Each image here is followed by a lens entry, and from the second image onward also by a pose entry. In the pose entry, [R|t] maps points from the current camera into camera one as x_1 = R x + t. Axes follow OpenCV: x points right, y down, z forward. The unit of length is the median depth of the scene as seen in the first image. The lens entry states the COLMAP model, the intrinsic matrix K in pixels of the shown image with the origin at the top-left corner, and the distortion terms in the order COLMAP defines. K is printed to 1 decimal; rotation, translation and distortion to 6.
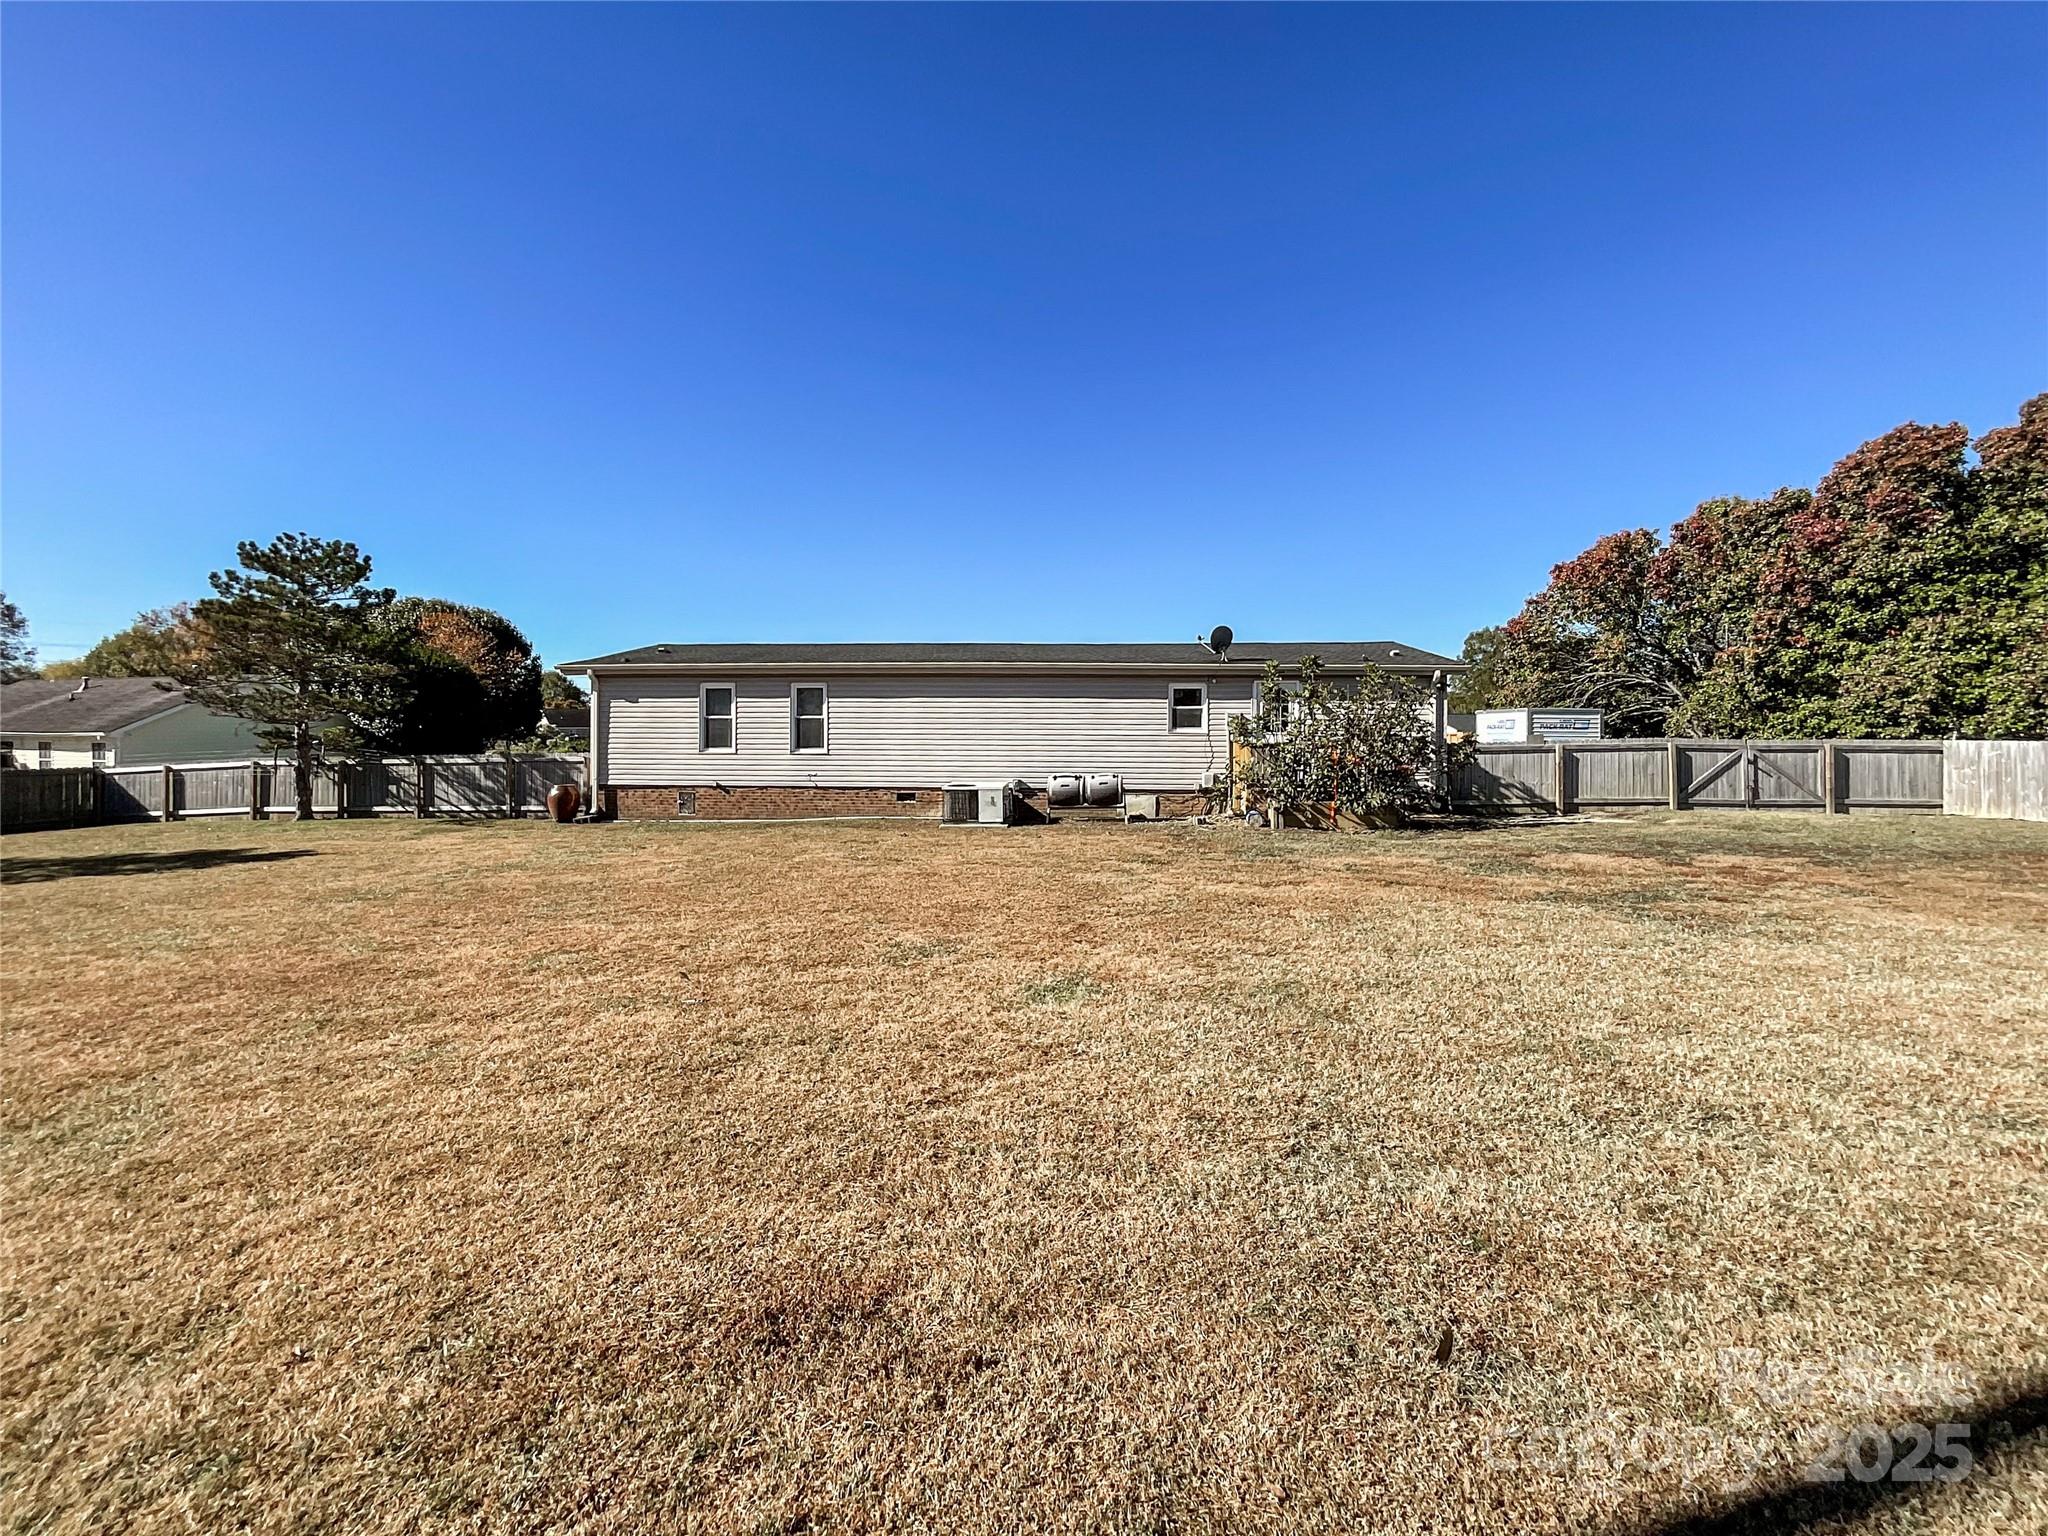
lens RADIAL K [[848.4, 0, 1029.7], [0, 848.4, 716.9], [0, 0, 1]] dist [-0.003698, -0.004969]
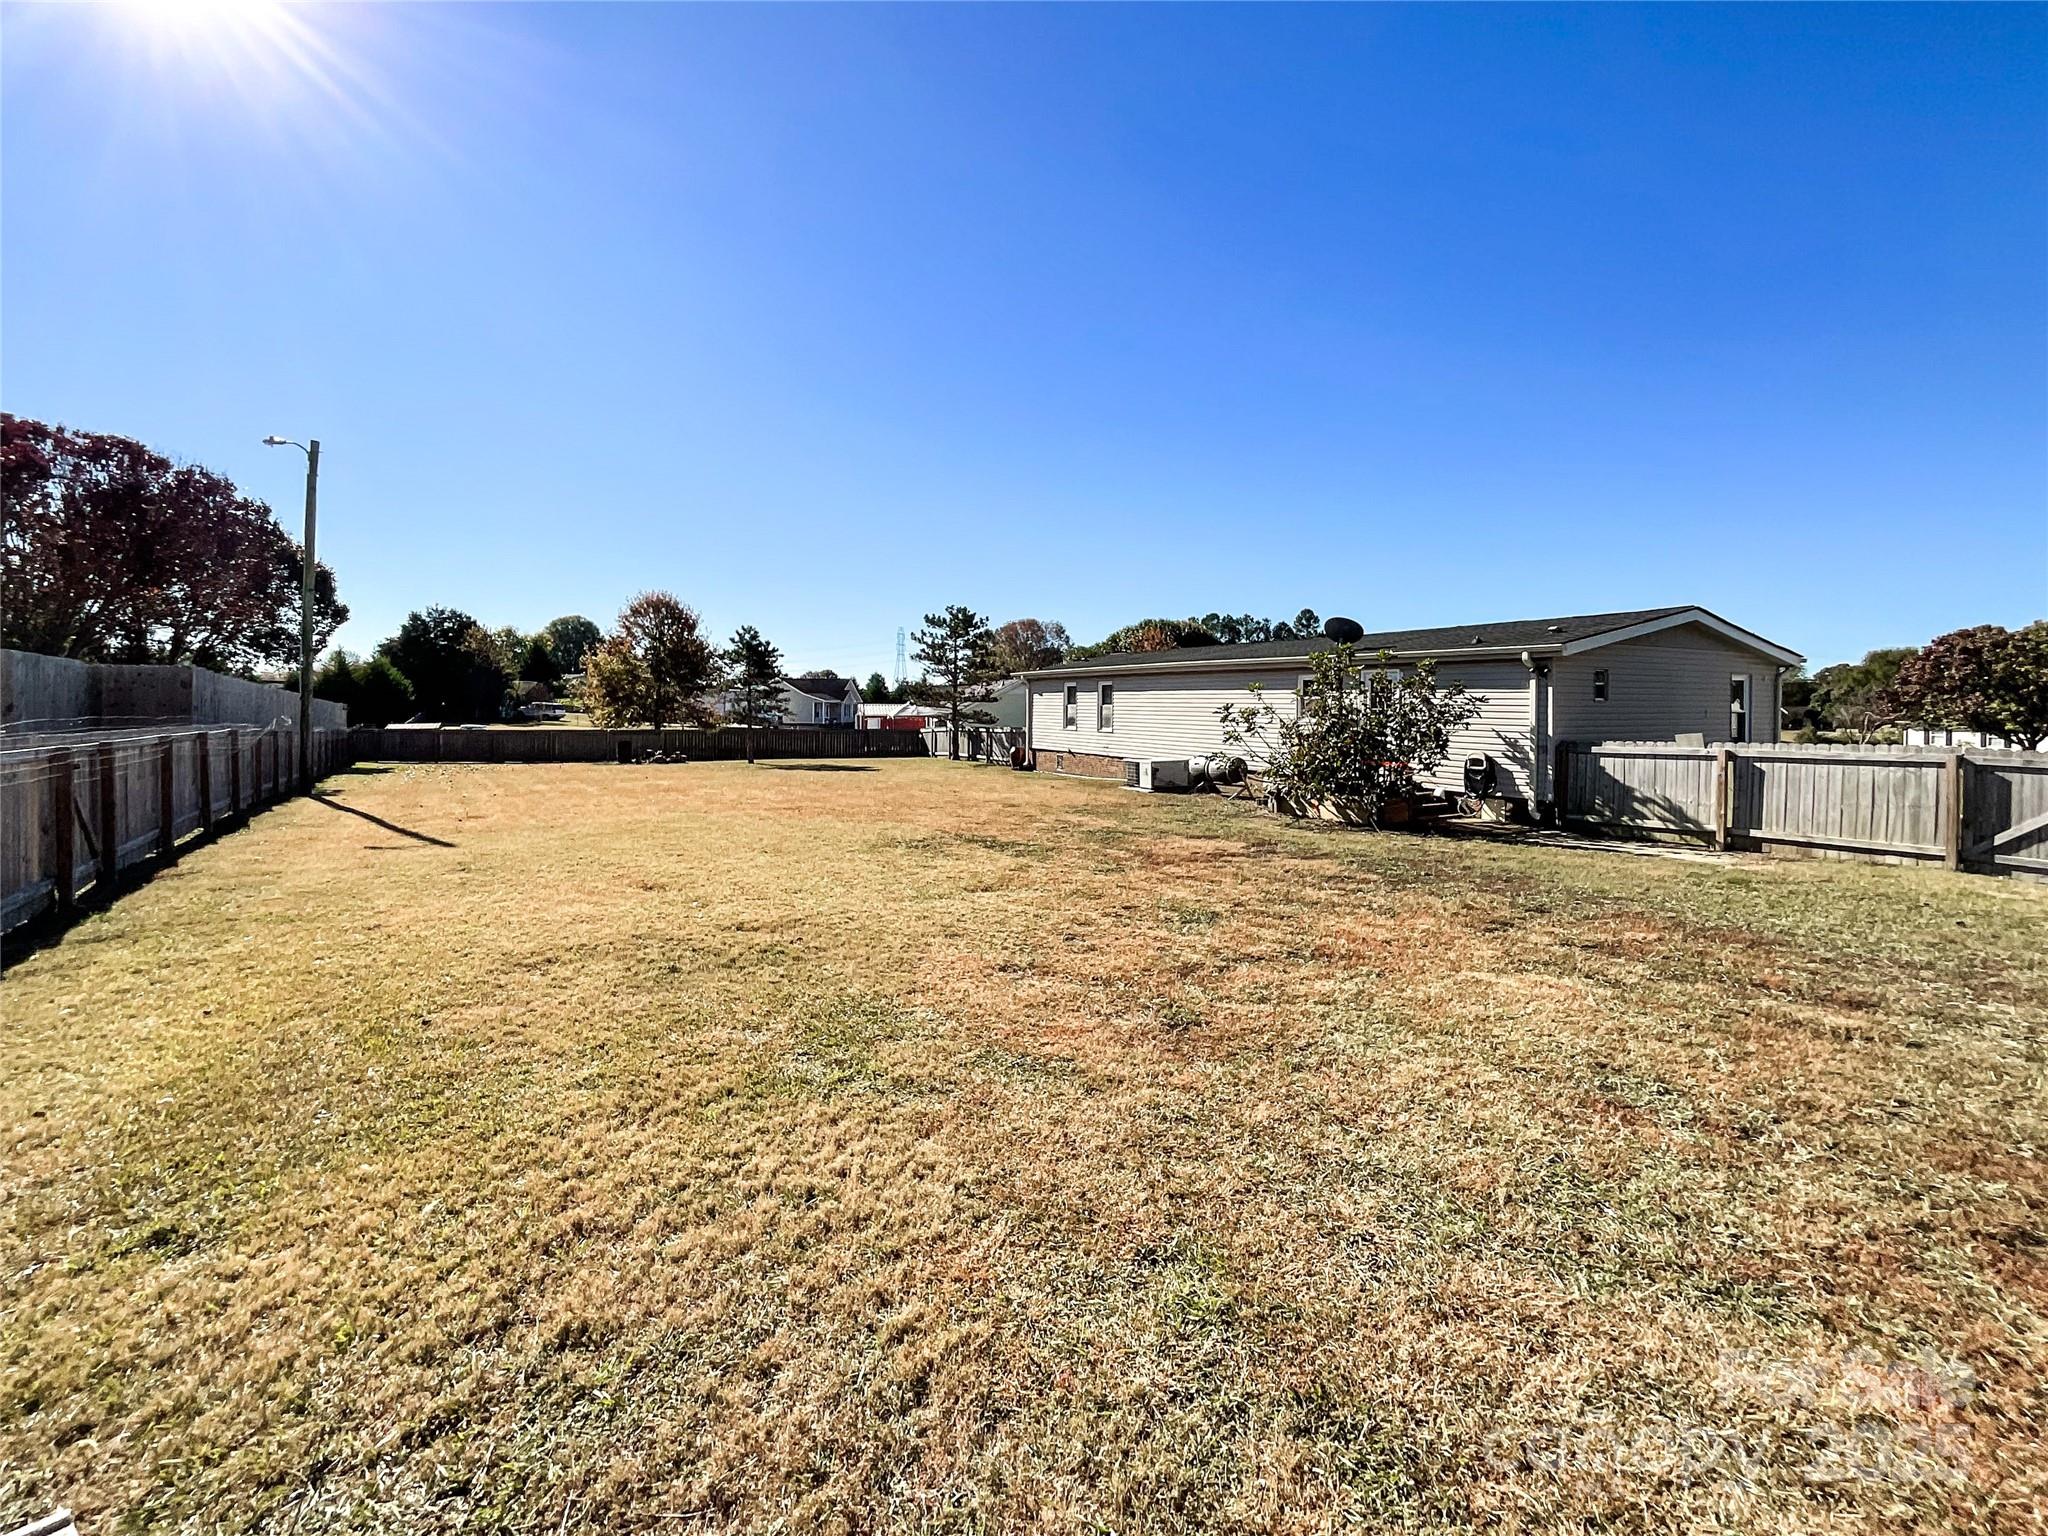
lens RADIAL K [[848.4, 0, 1029.7], [0, 848.4, 716.9], [0, 0, 1]] dist [-0.003698, -0.004969]
pose [[0.536497, 0.014076, -0.843785, 0.852831], [0.004200, 0.999804, 0.019350, -0.008709], [0.843892, -0.013925, 0.536333, 0.140637]]
